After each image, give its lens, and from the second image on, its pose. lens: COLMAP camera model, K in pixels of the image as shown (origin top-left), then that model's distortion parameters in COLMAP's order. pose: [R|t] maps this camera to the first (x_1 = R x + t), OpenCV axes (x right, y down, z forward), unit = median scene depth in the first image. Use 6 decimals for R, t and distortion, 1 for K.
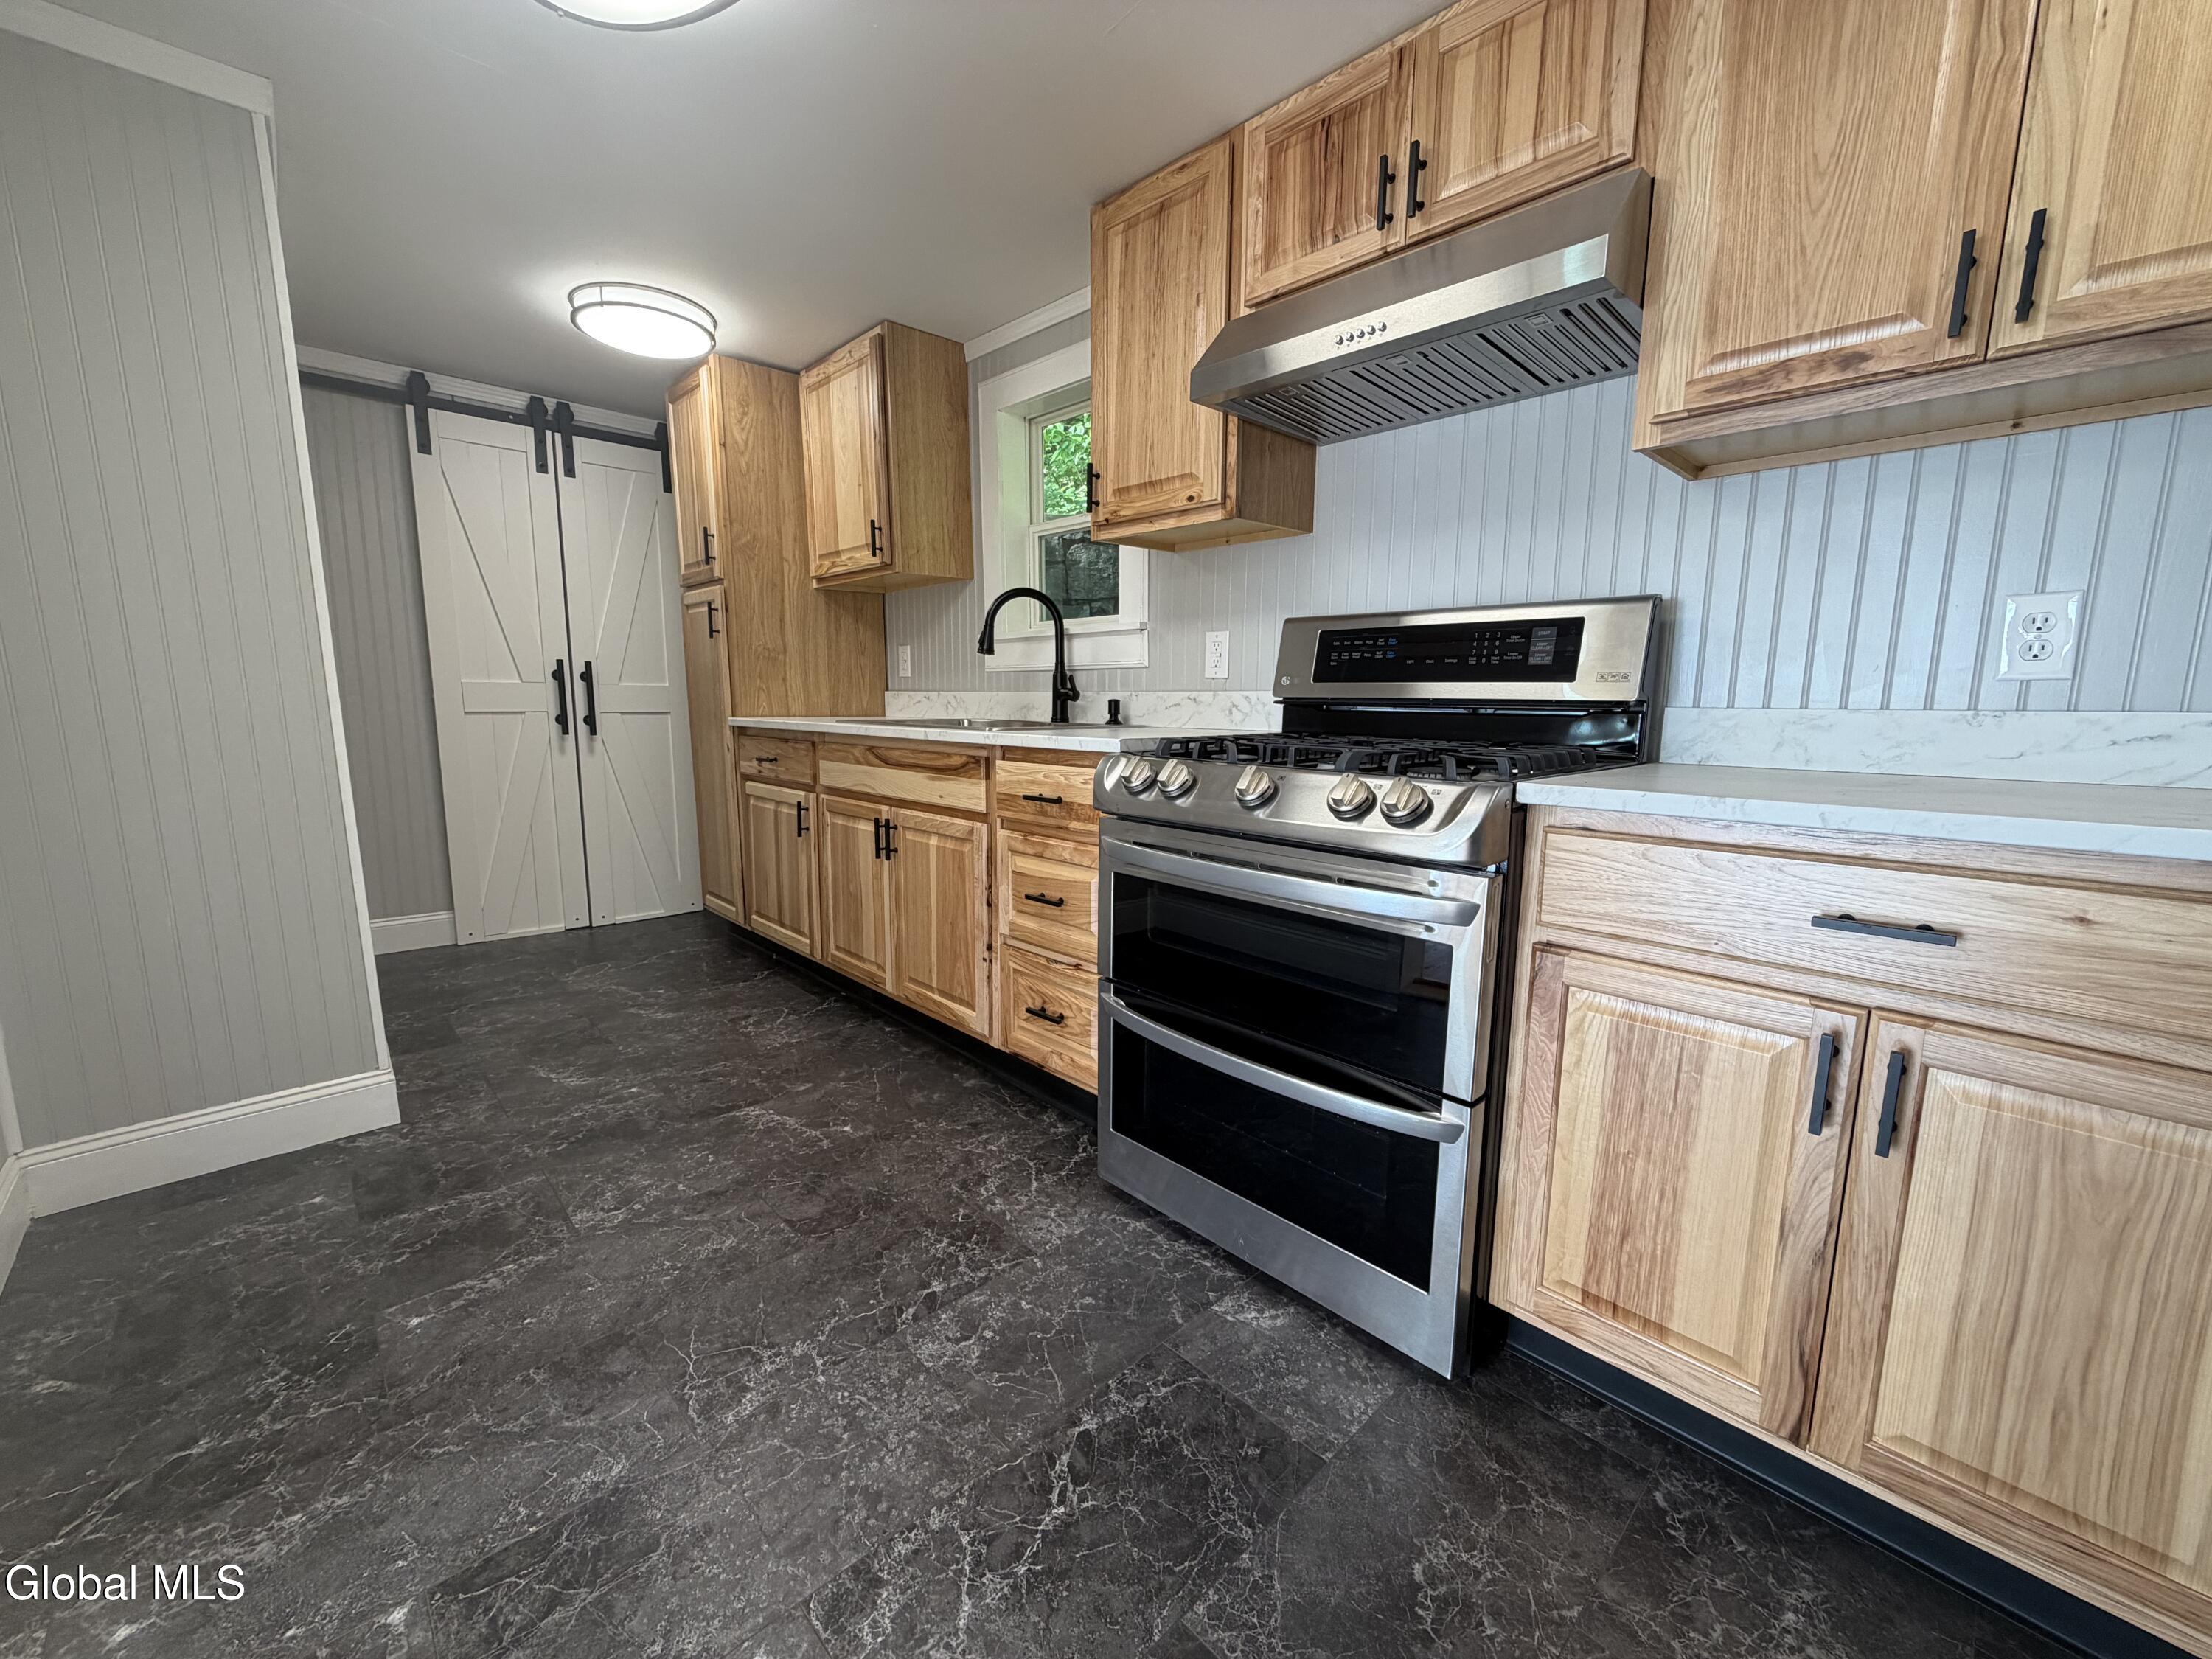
lens RADIAL K [[883.9, 0, 1099.4], [0, 883.9, 824.9], [0, 0, 1]] dist [0.001839, -0.000035]
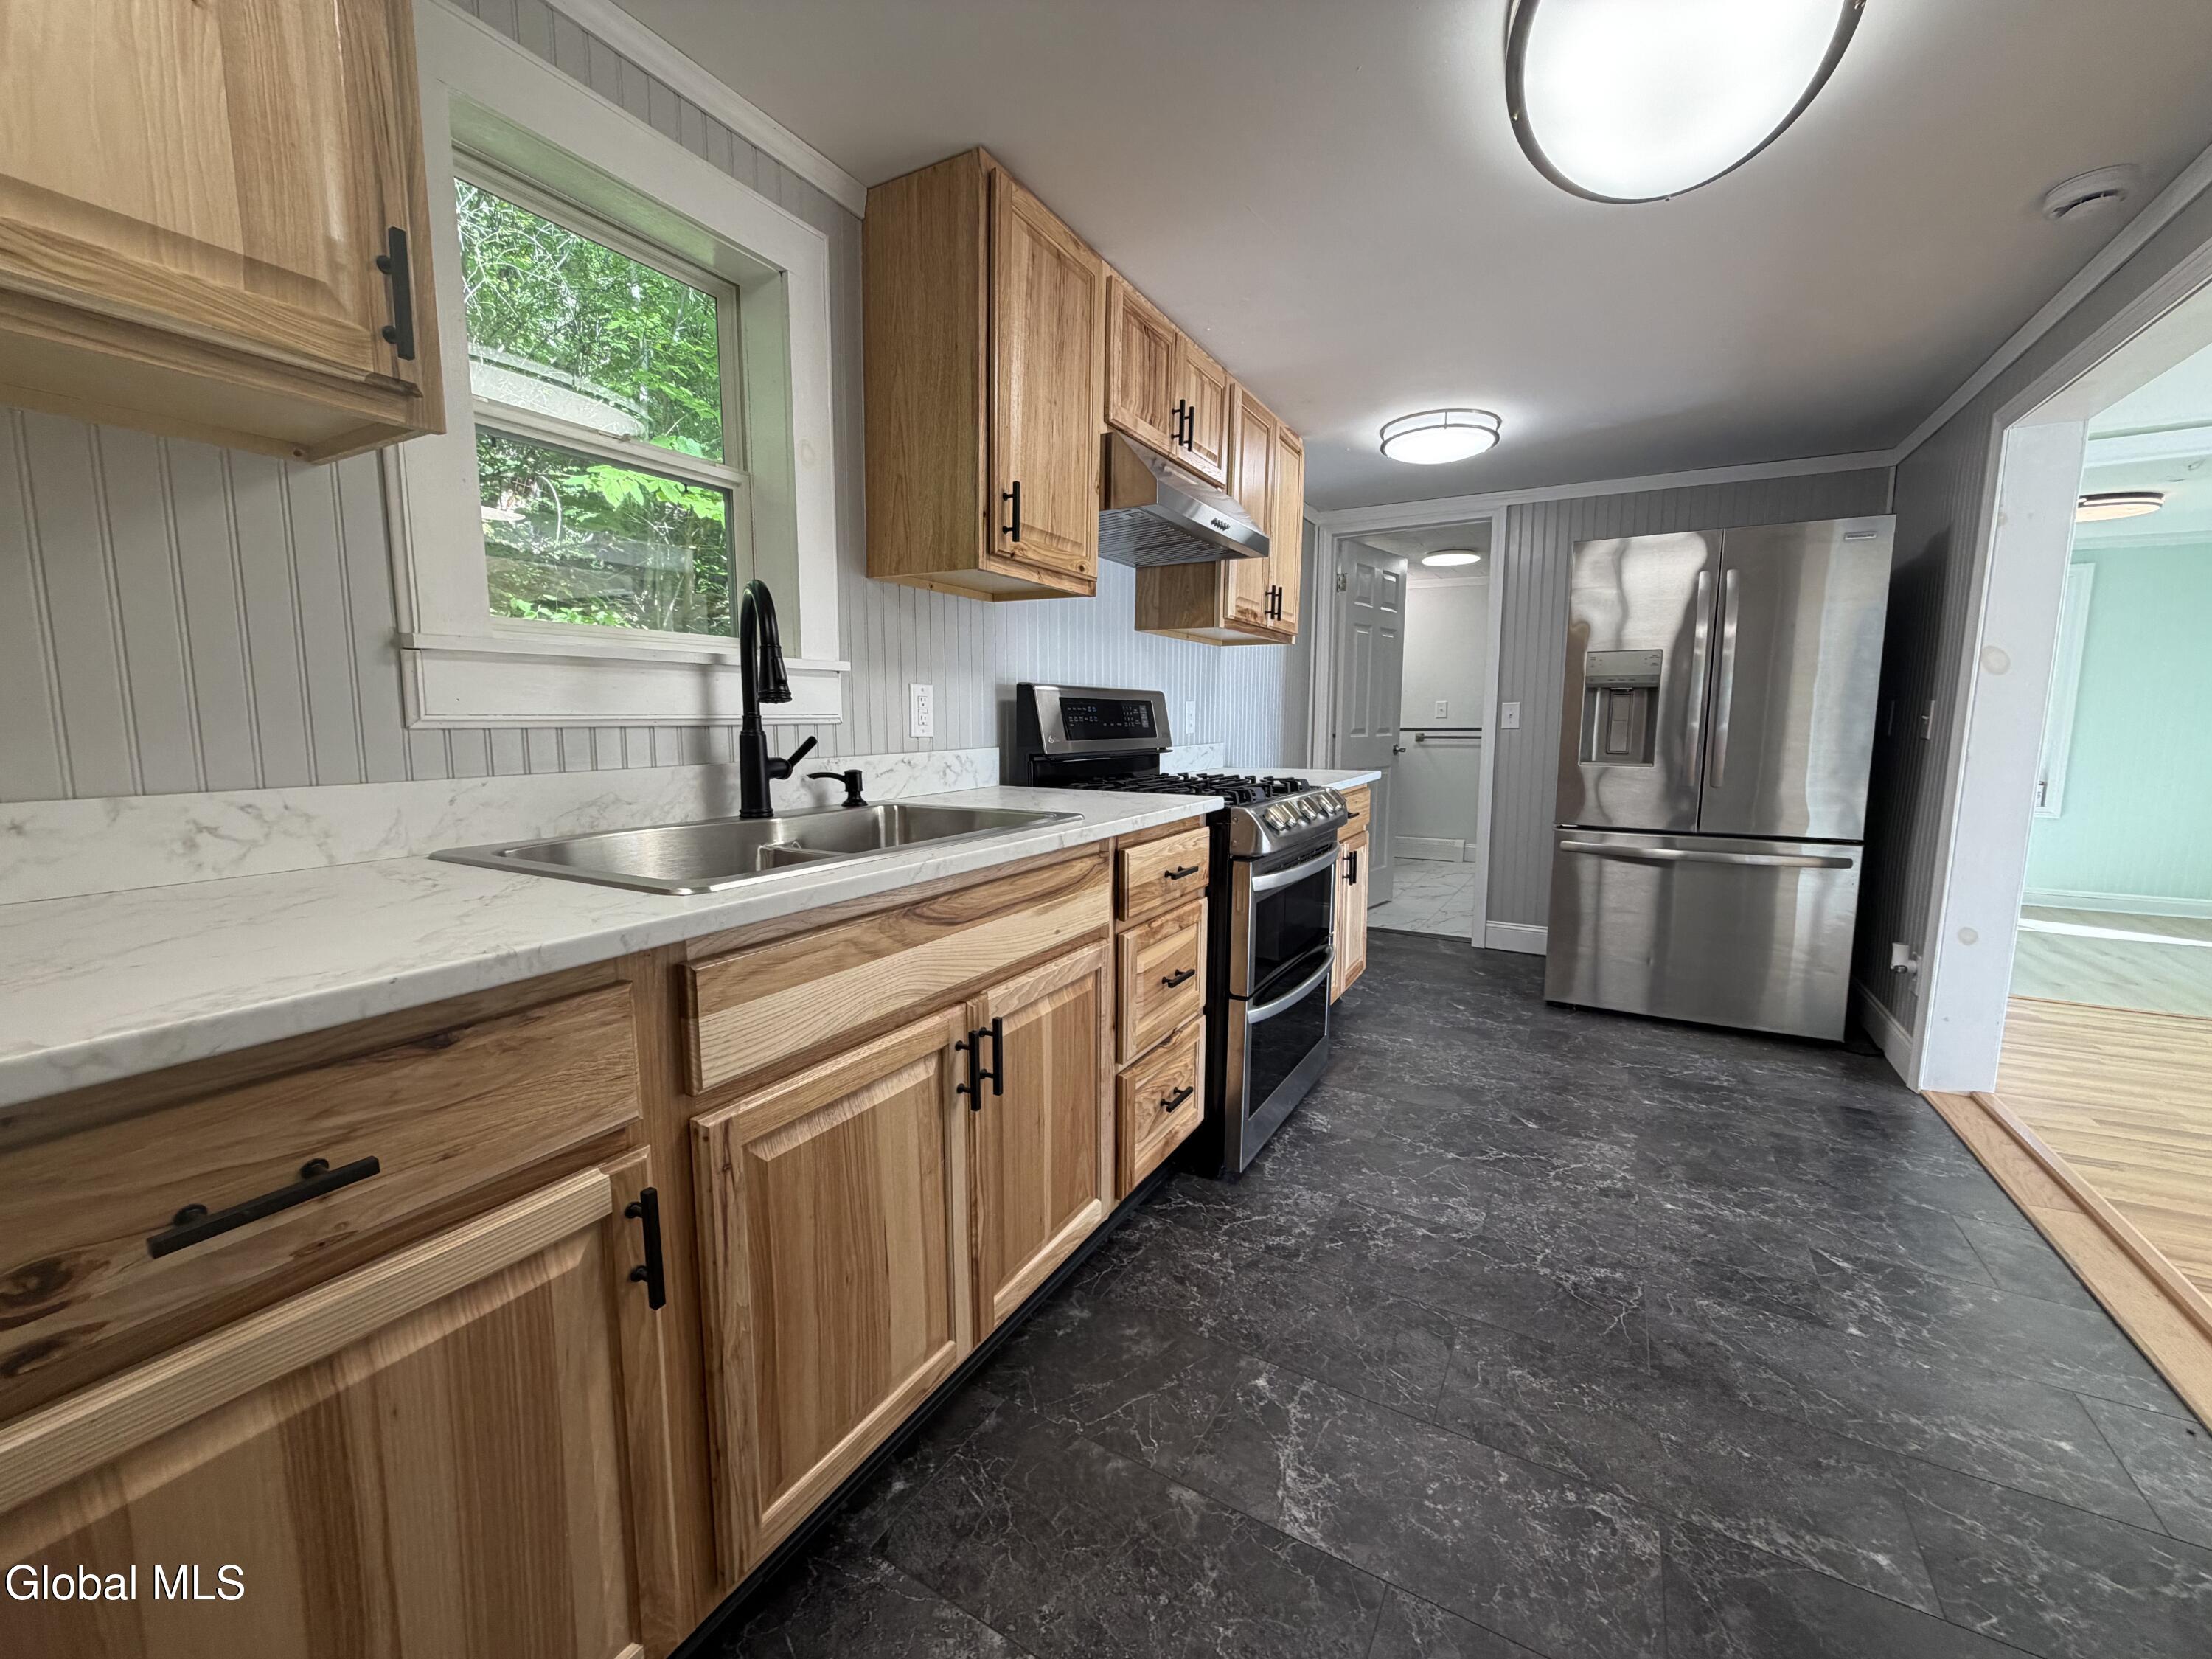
lens RADIAL K [[883.9, 0, 1099.4], [0, 883.9, 824.9], [0, 0, 1]] dist [0.001839, -0.000035]
pose [[-0.285761, -0.125892, 0.949996, -0.627468], [0.135054, 0.976149, 0.169982, -0.169794], [-0.948737, 0.176875, -0.261943, 0.887799]]
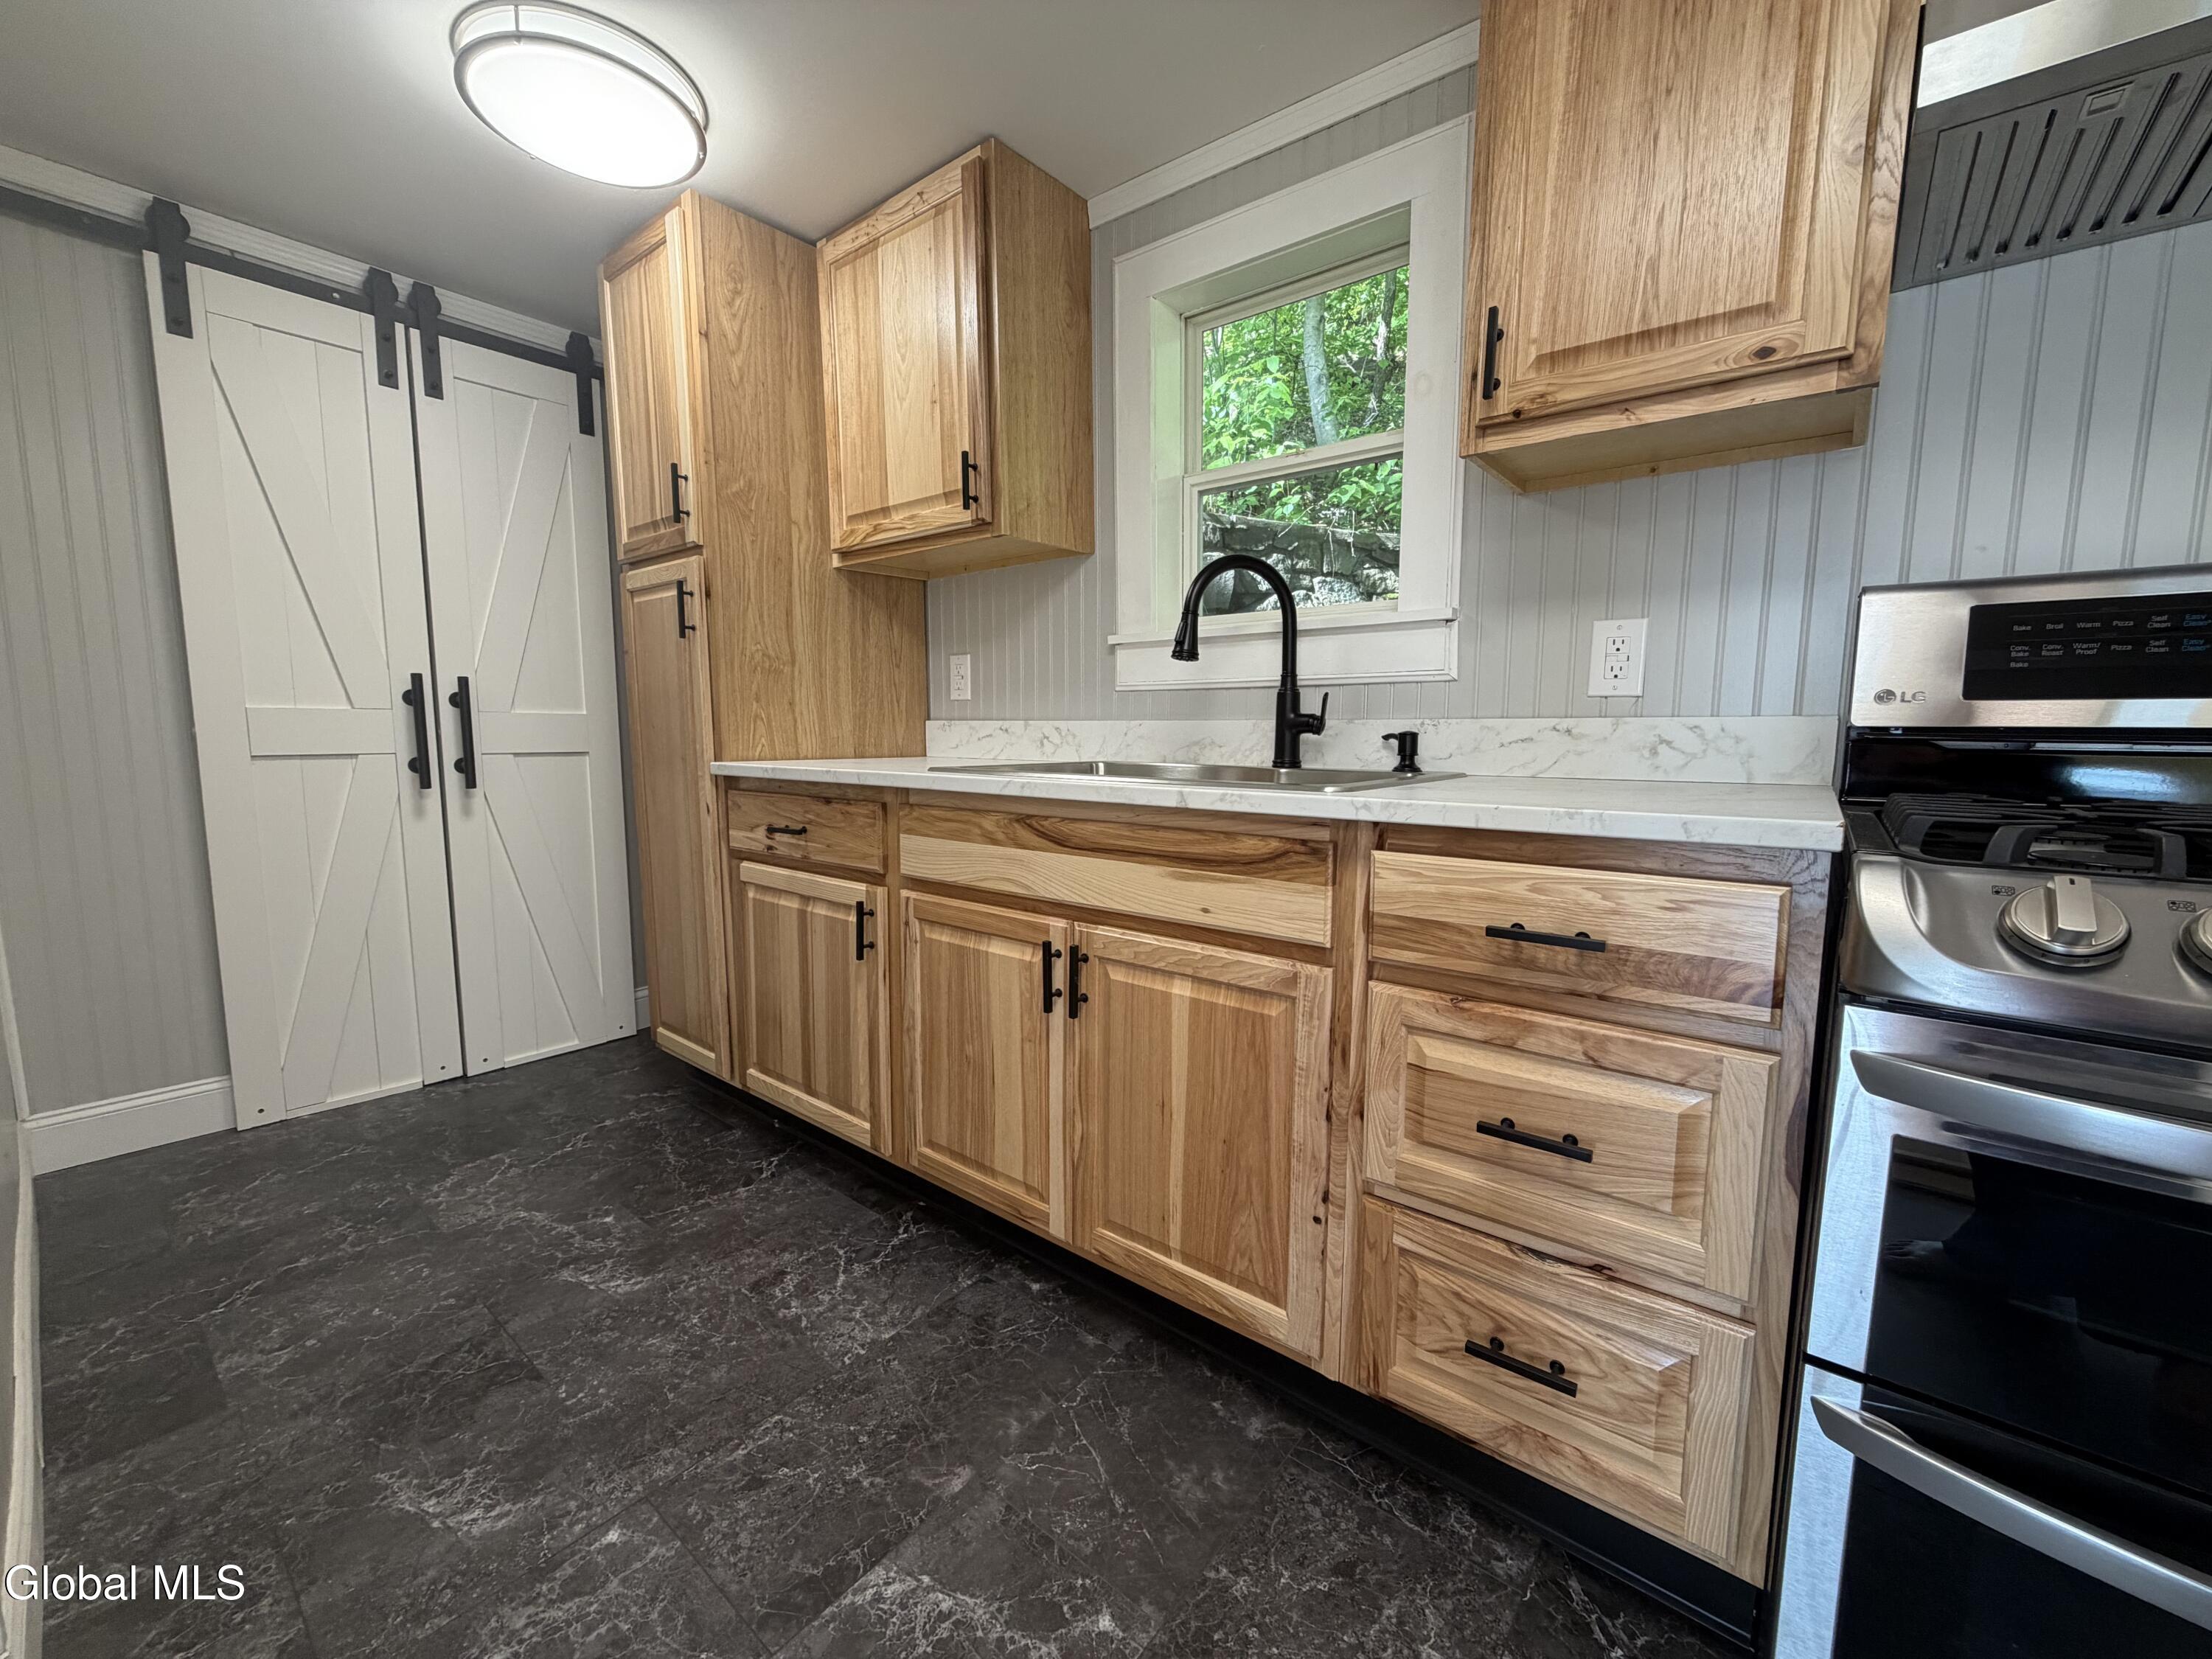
lens RADIAL K [[883.9, 0, 1099.4], [0, 883.9, 824.9], [0, 0, 1]] dist [0.001839, -0.000035]
pose [[0.991392, -0.018552, 0.129604, -0.247437], [0.022776, 0.999254, -0.031190, -0.054828], [-0.128928, 0.033874, 0.991075, 0.366017]]
